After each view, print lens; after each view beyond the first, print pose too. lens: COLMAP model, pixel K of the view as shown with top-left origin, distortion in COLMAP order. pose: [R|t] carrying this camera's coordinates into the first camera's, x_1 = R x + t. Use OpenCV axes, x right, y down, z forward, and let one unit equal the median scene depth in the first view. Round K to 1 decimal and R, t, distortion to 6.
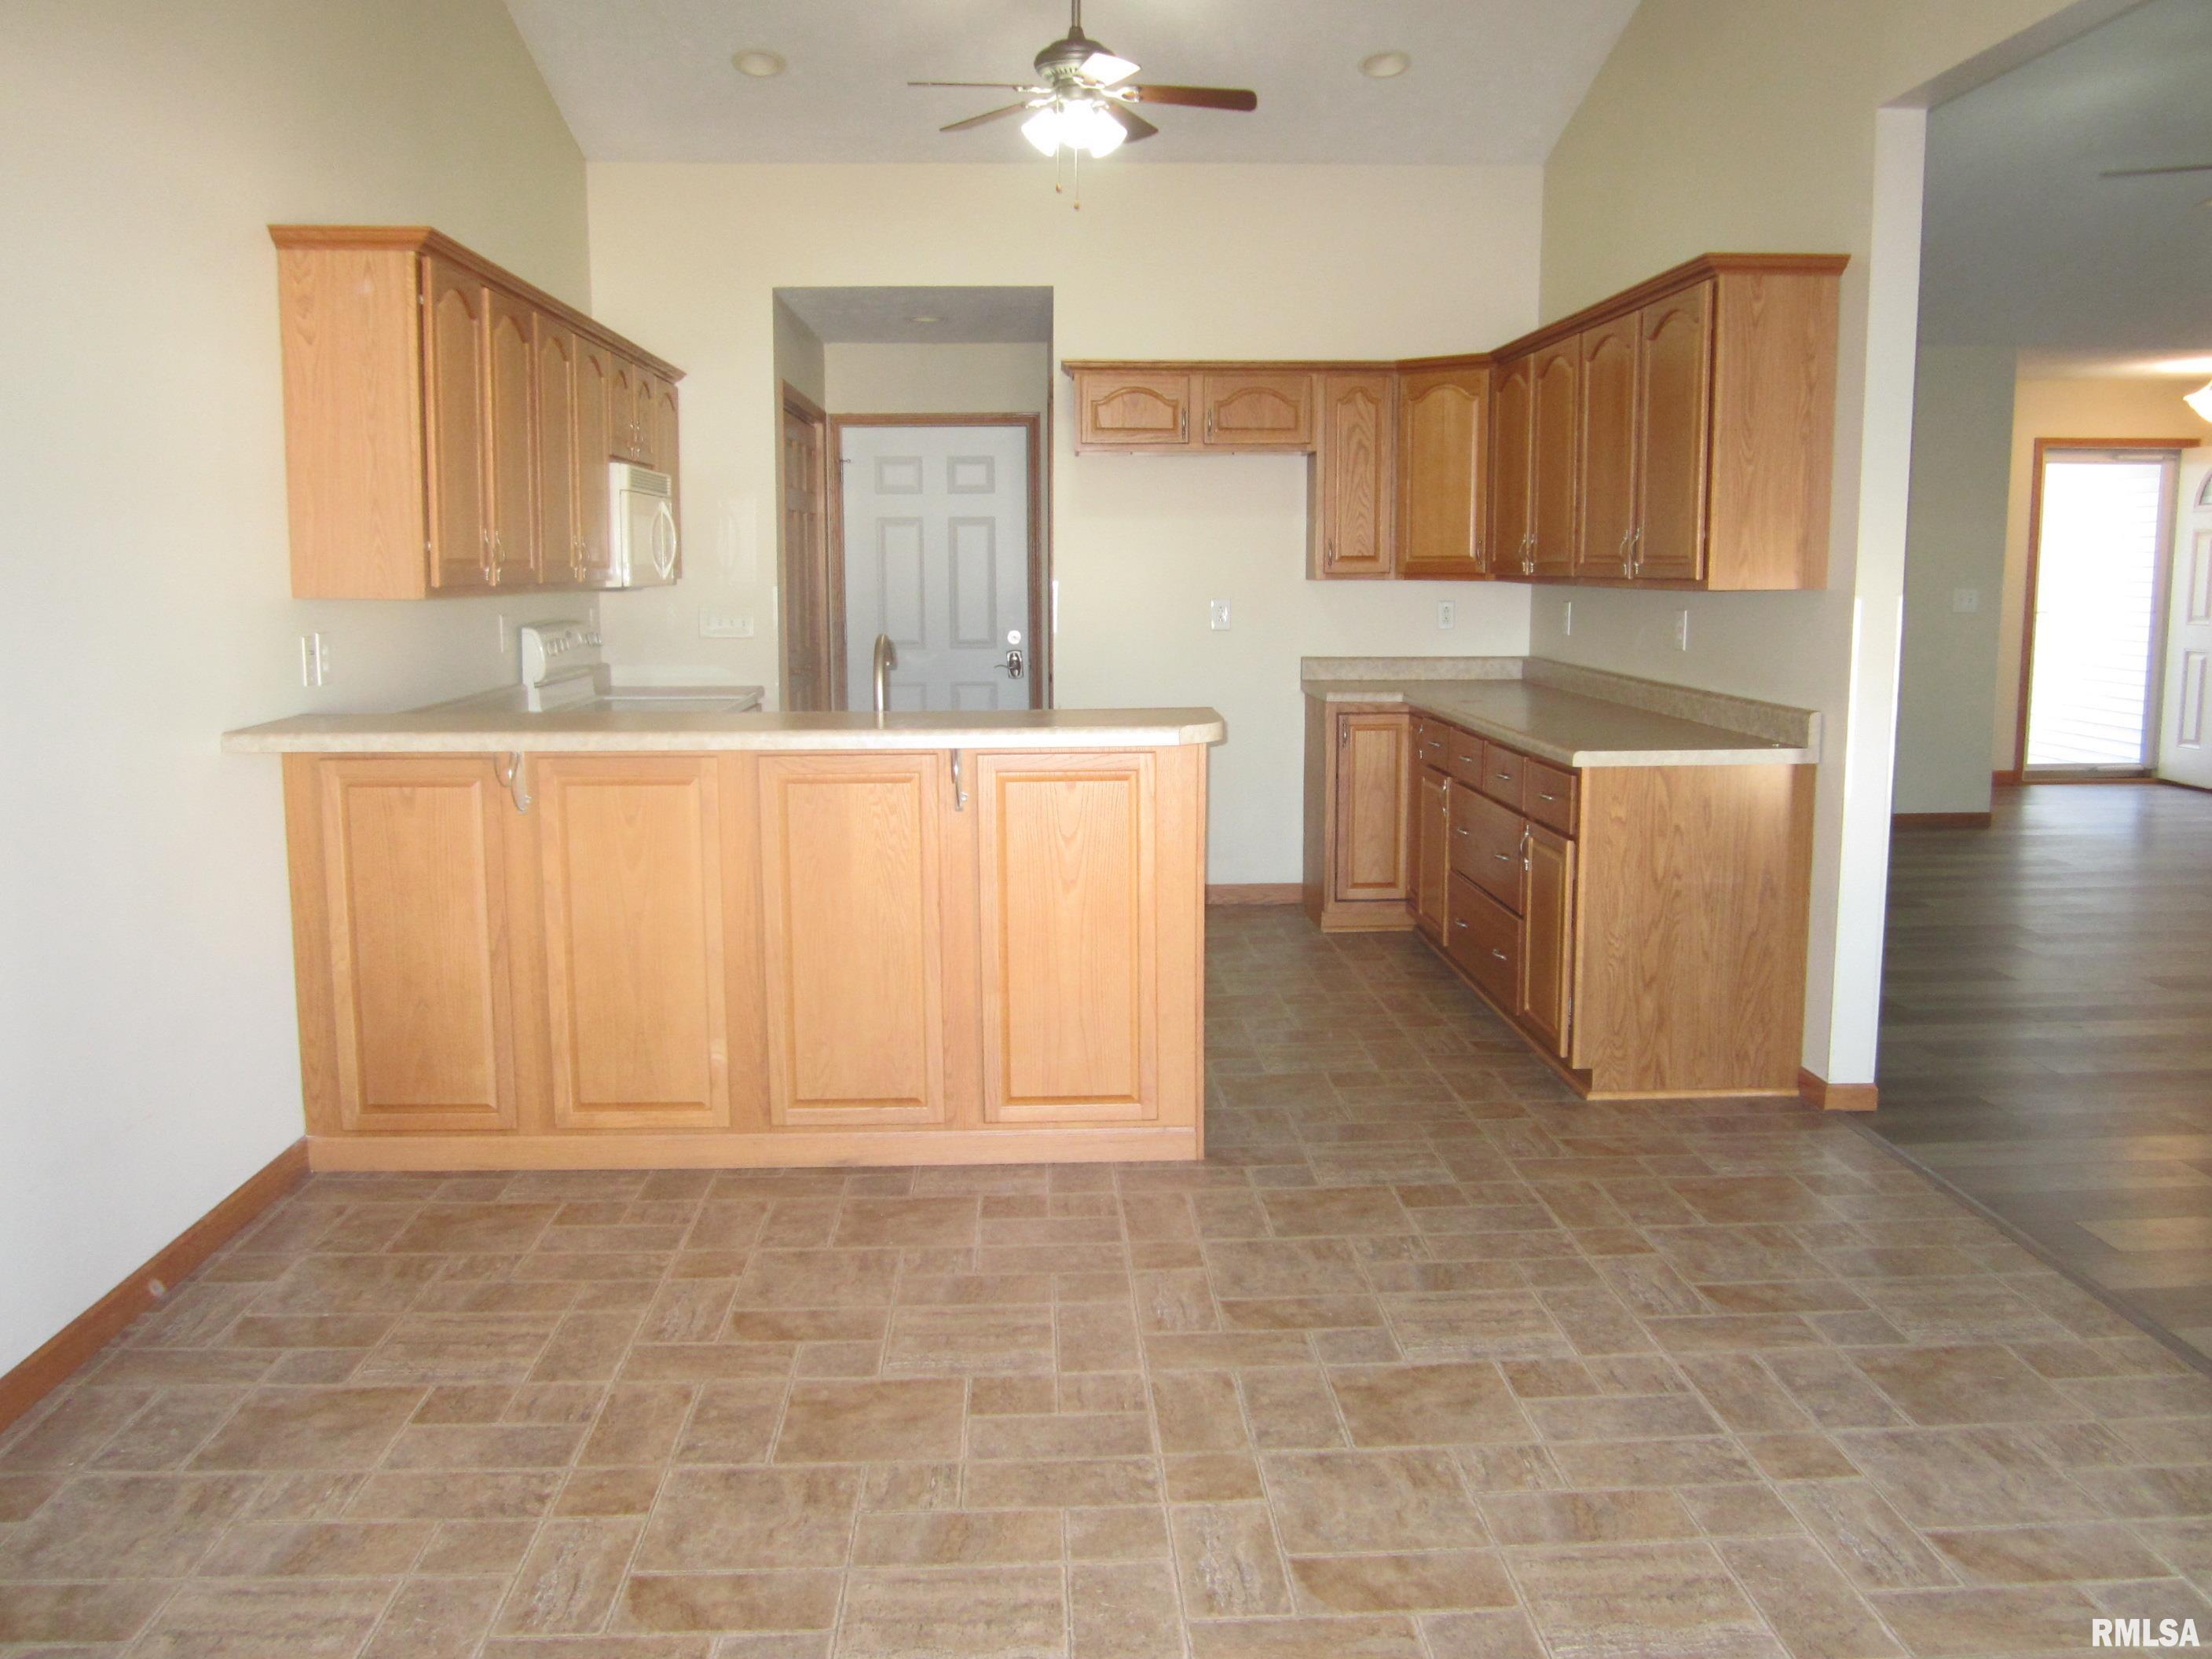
lens RADIAL K [[1816.1, 0, 1106.0], [0, 1816.1, 829.5], [0, 0, 1]] dist [-0.031208, 0.001279]
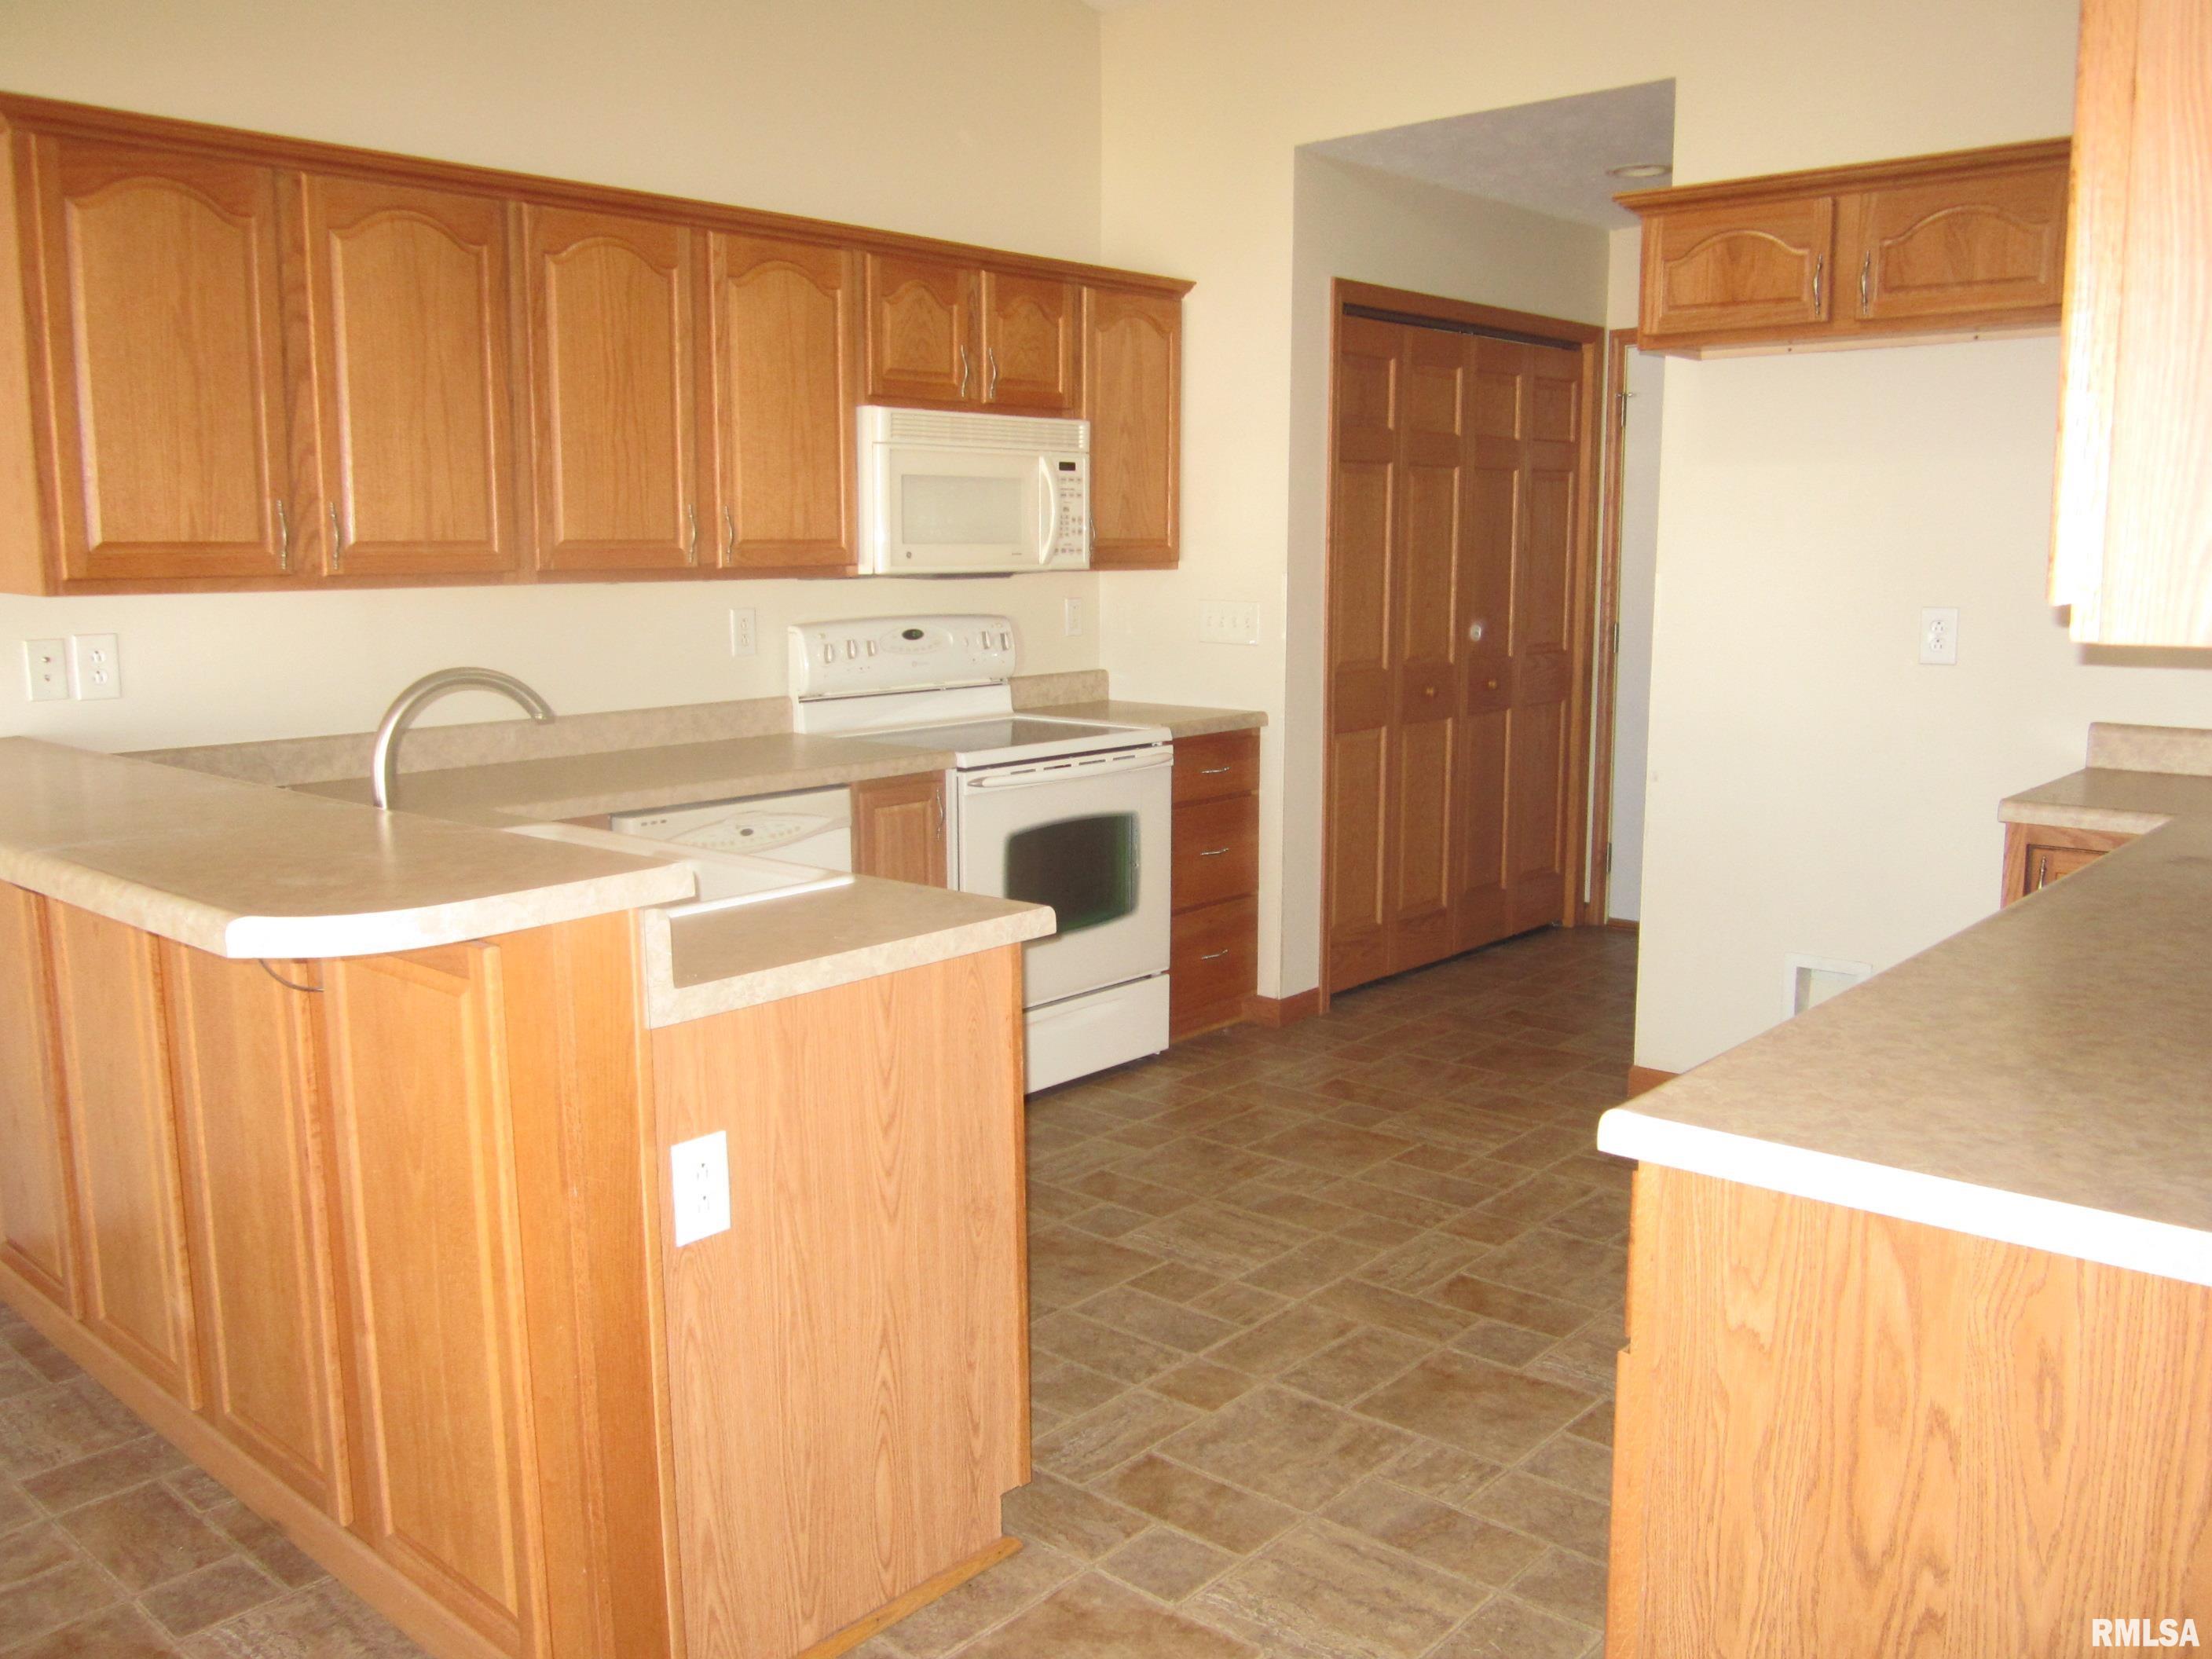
lens RADIAL K [[1814.3, 0, 1106.0], [0, 1814.3, 829.5], [0, 0, 1]] dist [-0.041455, -0.006689]
pose [[0.719427, 0.105578, -0.686497, 0.410382], [-0.097000, 0.993966, 0.051211, -0.099701], [0.687761, 0.029748, 0.725327, 0.688482]]
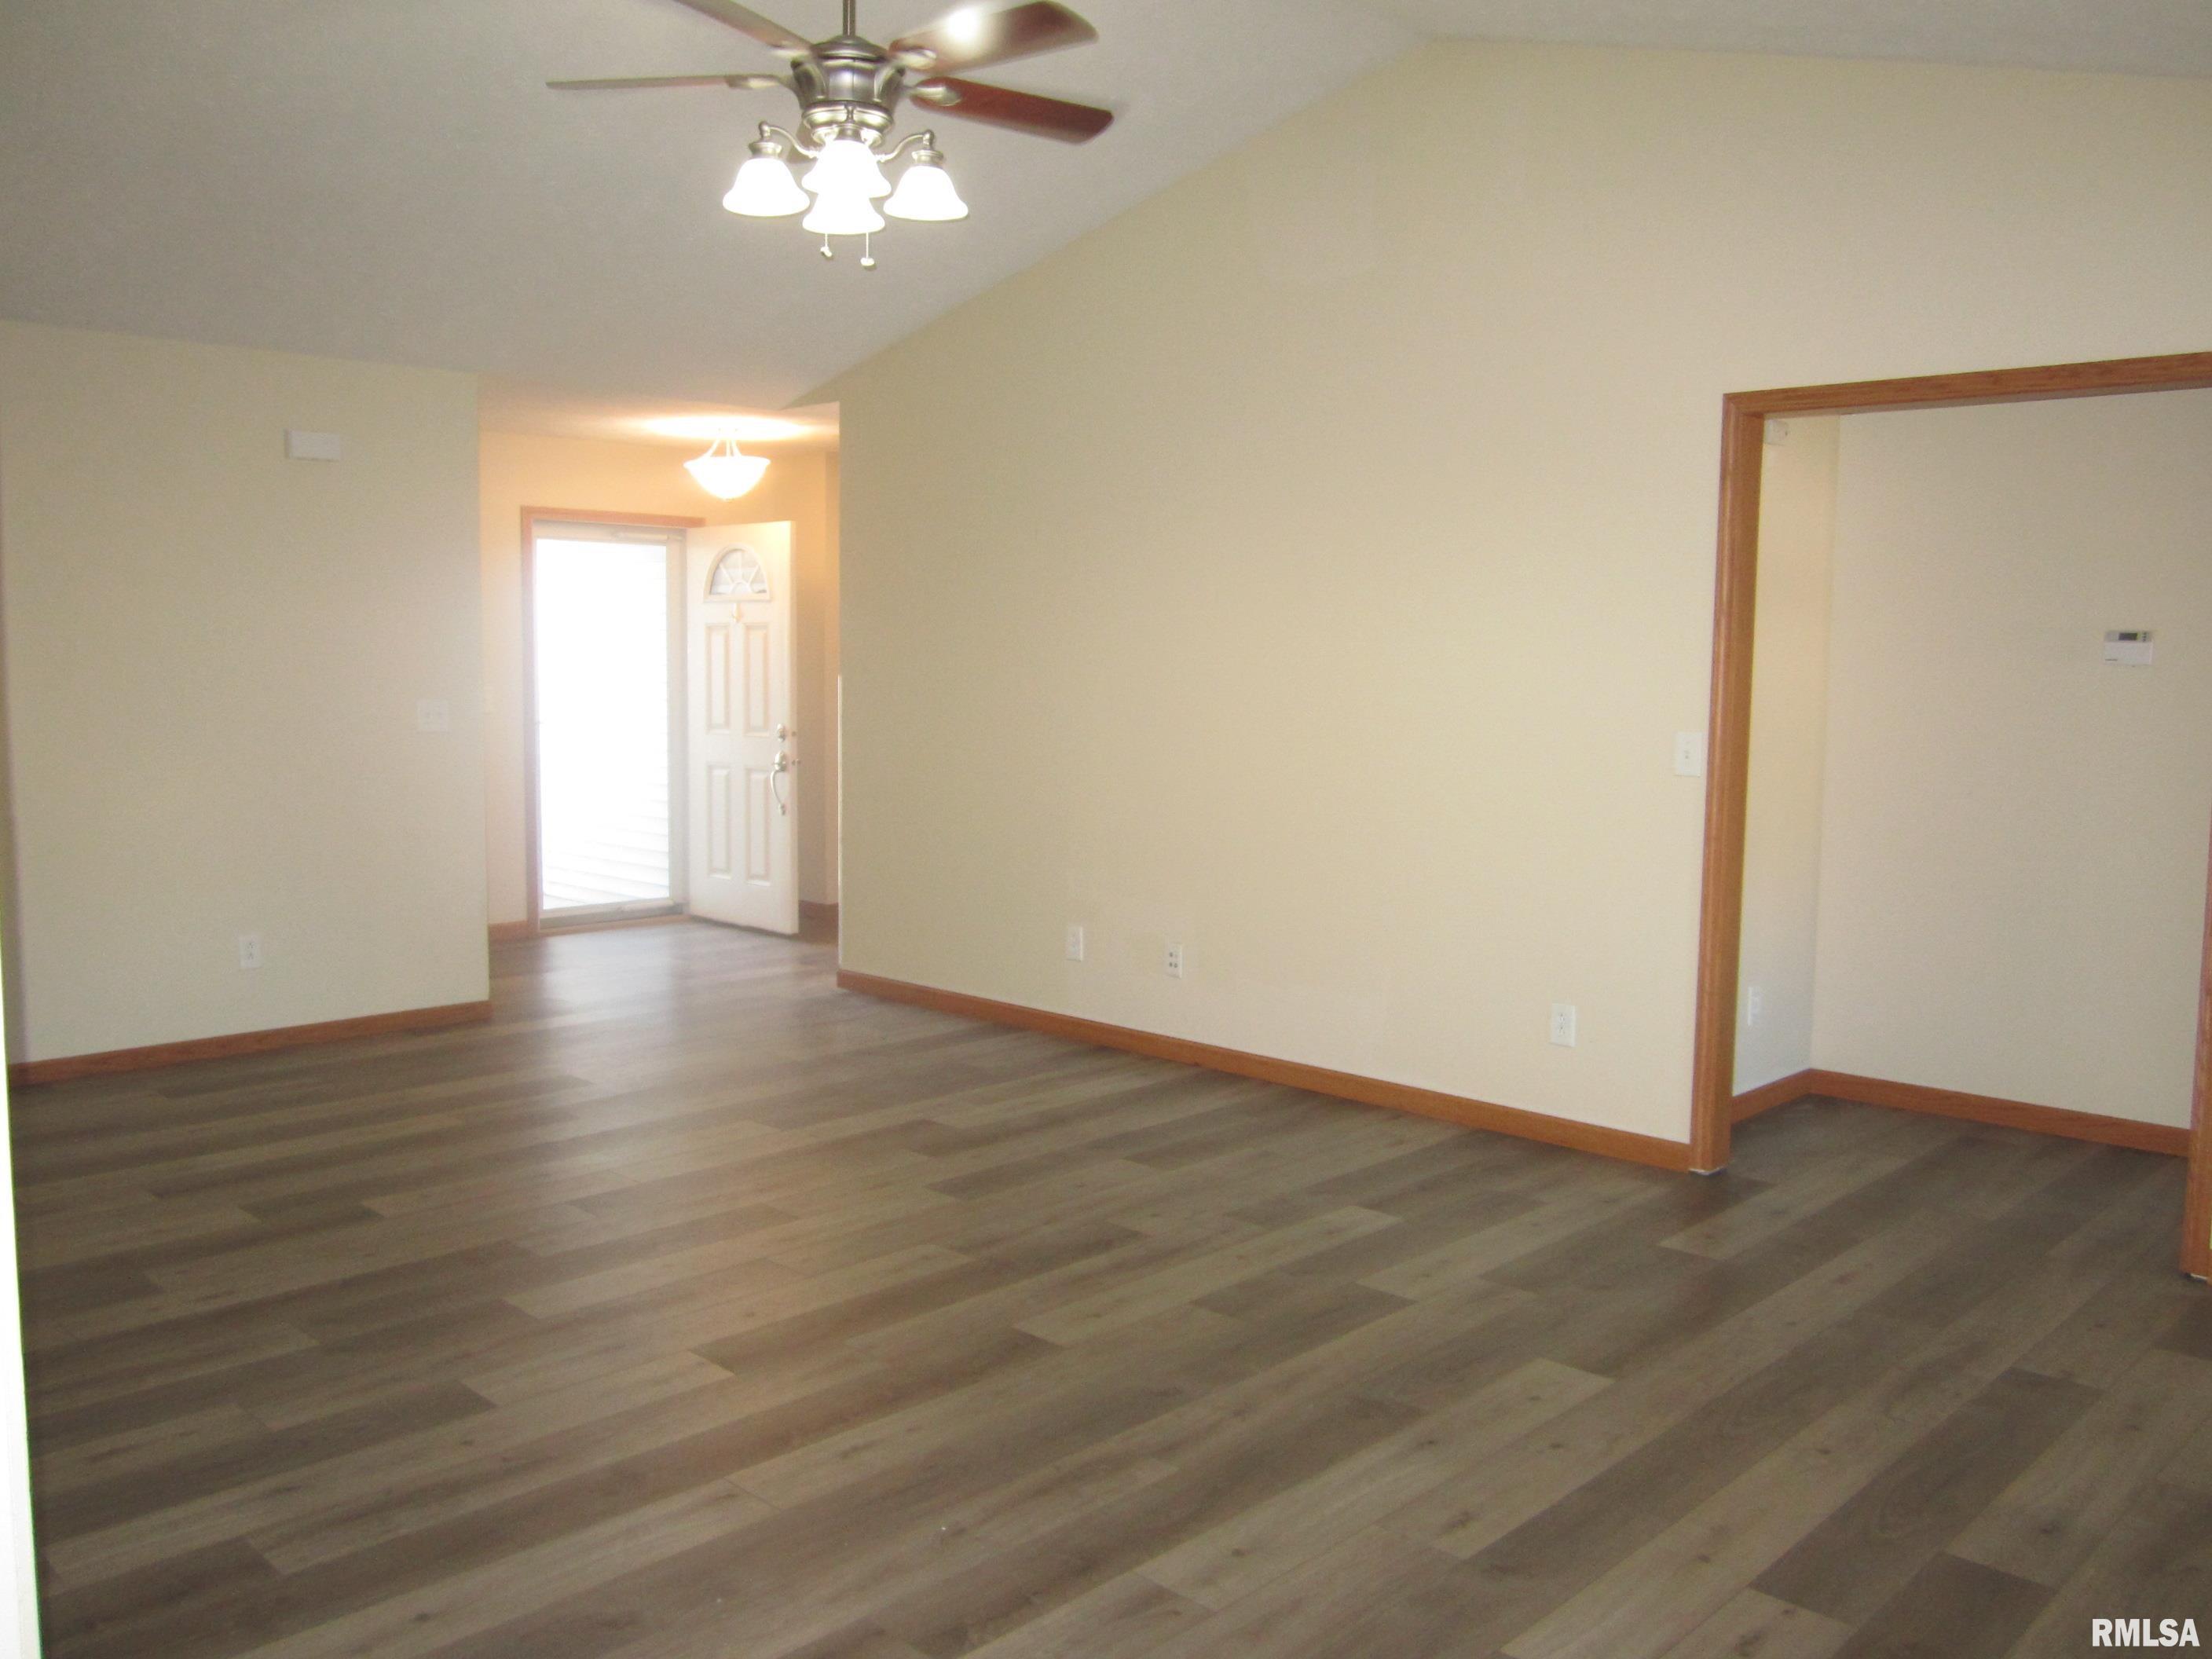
lens RADIAL K [[1816.1, 0, 1106.0], [0, 1816.1, 829.5], [0, 0, 1]] dist [-0.031208, 0.001279]
pose [[0.730128, -0.059061, 0.680754, 0.137047], [0.081922, 0.996638, -0.001396, -0.047265], [-0.678382, 0.056788, 0.732511, 0.219541]]
